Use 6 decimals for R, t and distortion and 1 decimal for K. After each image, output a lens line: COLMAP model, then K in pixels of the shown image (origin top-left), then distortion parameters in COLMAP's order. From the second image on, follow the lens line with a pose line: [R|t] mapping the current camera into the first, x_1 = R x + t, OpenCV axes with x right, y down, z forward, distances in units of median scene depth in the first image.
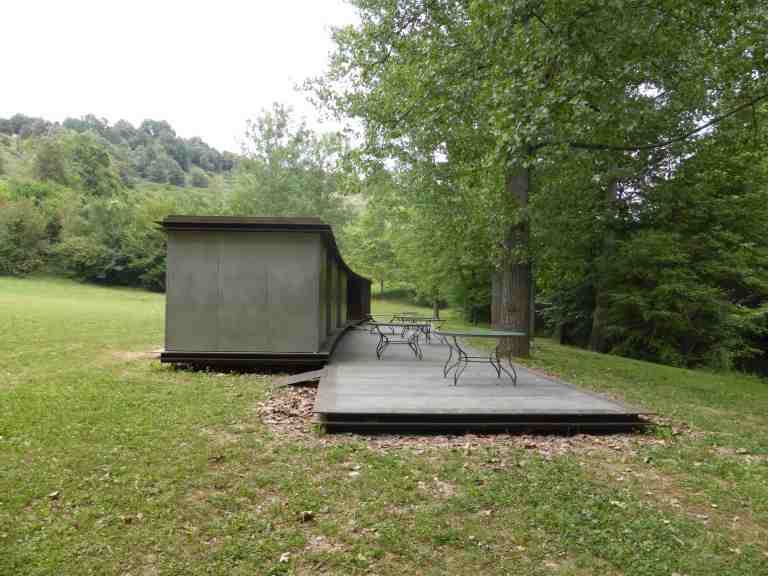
lens RADIAL K [[556.5, 0, 384.0], [0, 556.5, 288.0], [0, 0, 1]] dist [-0.029343, 0.006524]
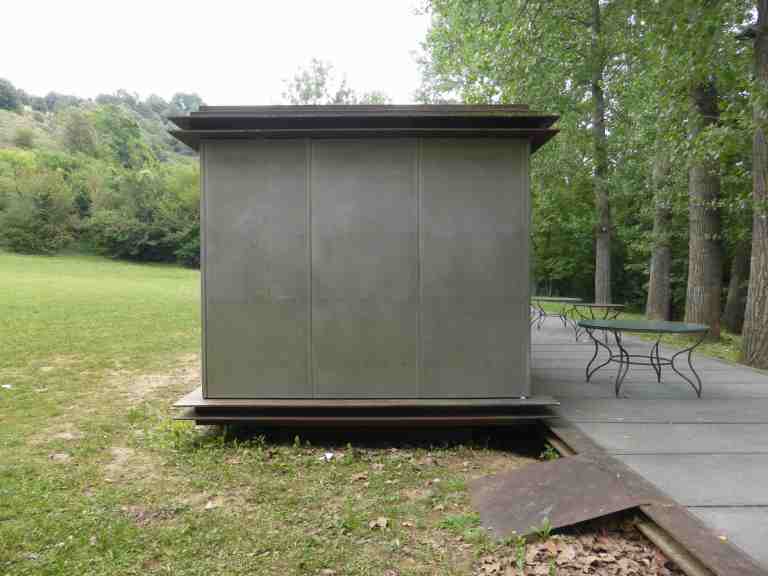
lens RADIAL K [[556.5, 0, 384.0], [0, 556.5, 288.0], [0, 0, 1]] dist [-0.029343, 0.006524]
pose [[0.998103, -0.014067, -0.059942, -0.032448], [0.017056, 0.998622, 0.049638, -0.000163], [0.059161, -0.050567, 0.996967, 0.083030]]
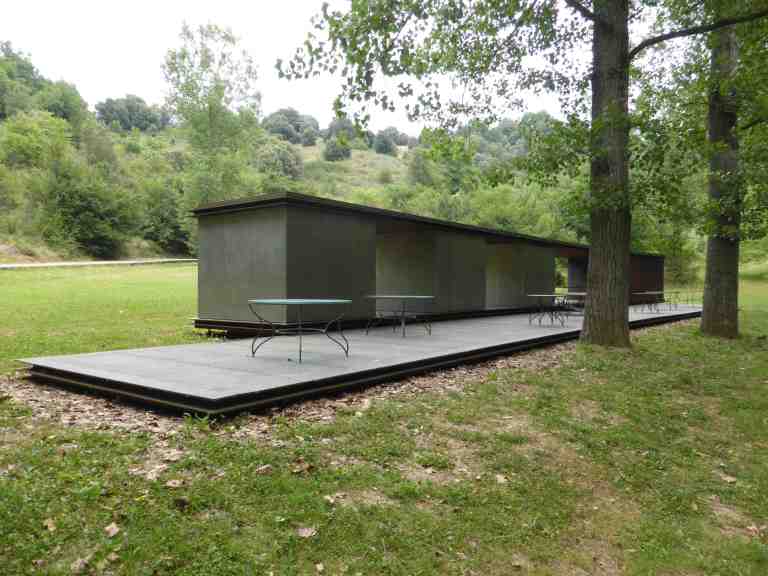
lens RADIAL K [[556.5, 0, 384.0], [0, 556.5, 288.0], [0, 0, 1]] dist [-0.029343, 0.006524]
pose [[0.772445, -0.019484, -0.634783, 0.091844], [0.035352, 0.999299, 0.012345, 0.007880], [0.634097, -0.031977, 0.772592, 0.055898]]
